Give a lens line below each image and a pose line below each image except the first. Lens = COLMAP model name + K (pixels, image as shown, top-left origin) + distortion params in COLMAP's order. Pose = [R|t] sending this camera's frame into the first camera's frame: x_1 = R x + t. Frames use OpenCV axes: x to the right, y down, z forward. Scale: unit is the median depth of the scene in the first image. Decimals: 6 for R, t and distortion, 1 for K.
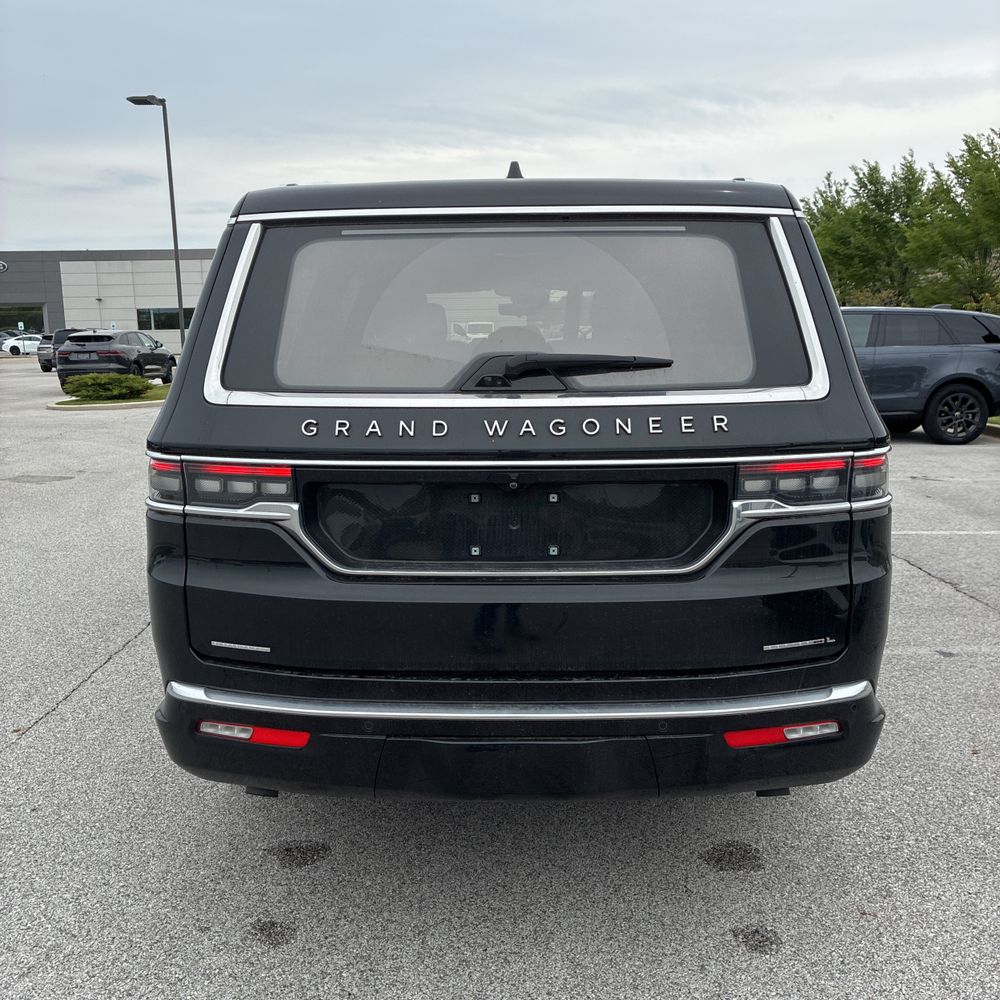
lens RADIAL K [[1016.4, 0, 503.3], [0, 1016.4, 504.1], [0, 0, 1]] dist [0.025548, 0.000000]
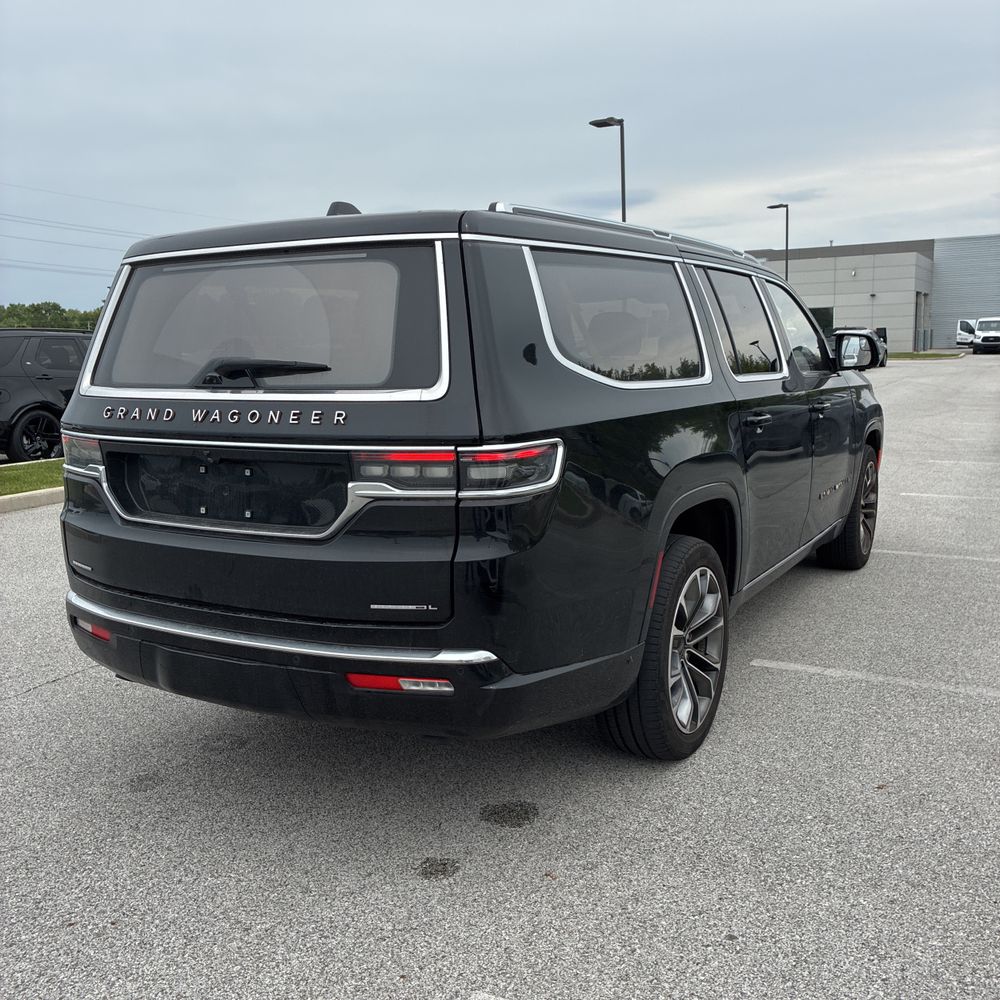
lens RADIAL K [[1016.4, 0, 497.4], [0, 1016.4, 522.6], [0, 0, 1]] dist [0.025548, 0.000000]
pose [[0.879973, 0.075156, -0.469040, 0.911550], [-0.068745, 0.997159, 0.030806, -0.003995], [0.470023, 0.005135, 0.882639, 0.017202]]
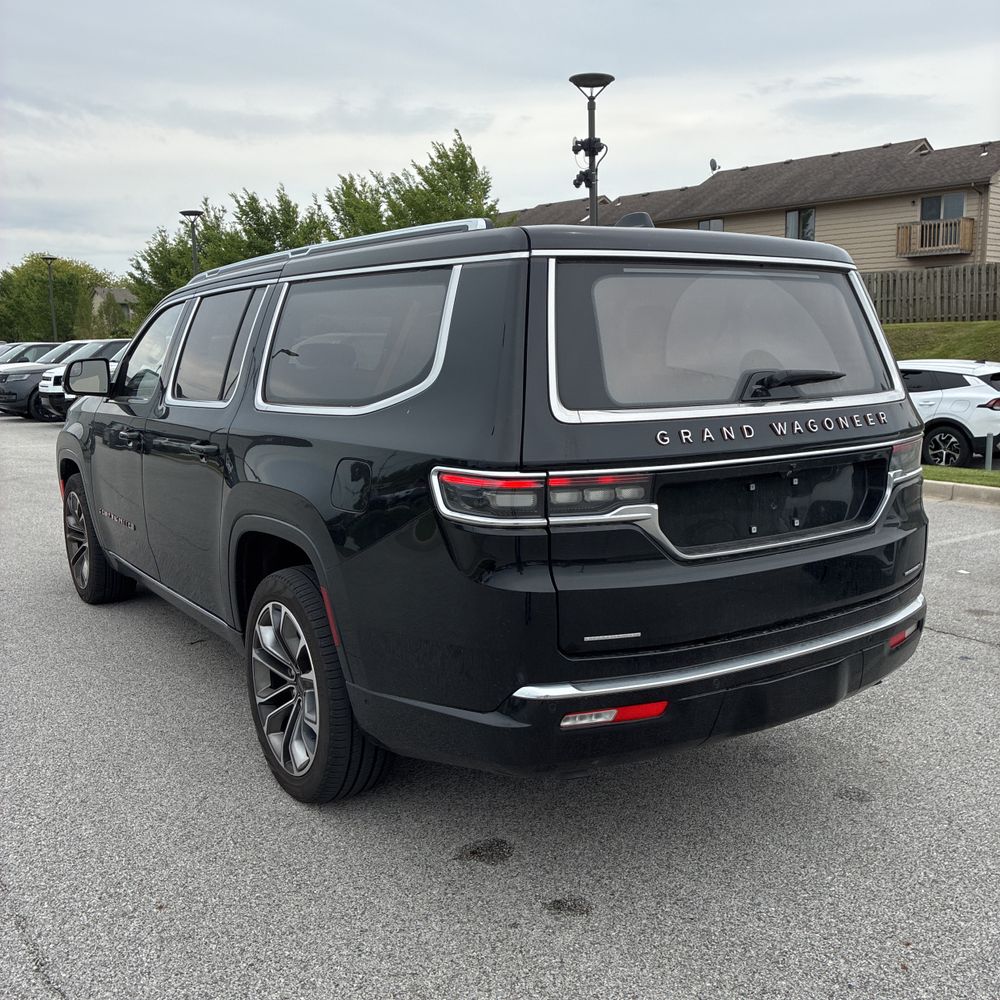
lens RADIAL K [[1016.4, 0, 518.2], [0, 1016.4, 513.3], [0, 0, 1]] dist [0.025548, 0.000000]
pose [[0.812314, -0.098215, 0.574891, -0.966121], [0.105169, 0.994227, 0.021253, -0.030012], [-0.573660, 0.043197, 0.817954, 0.139910]]
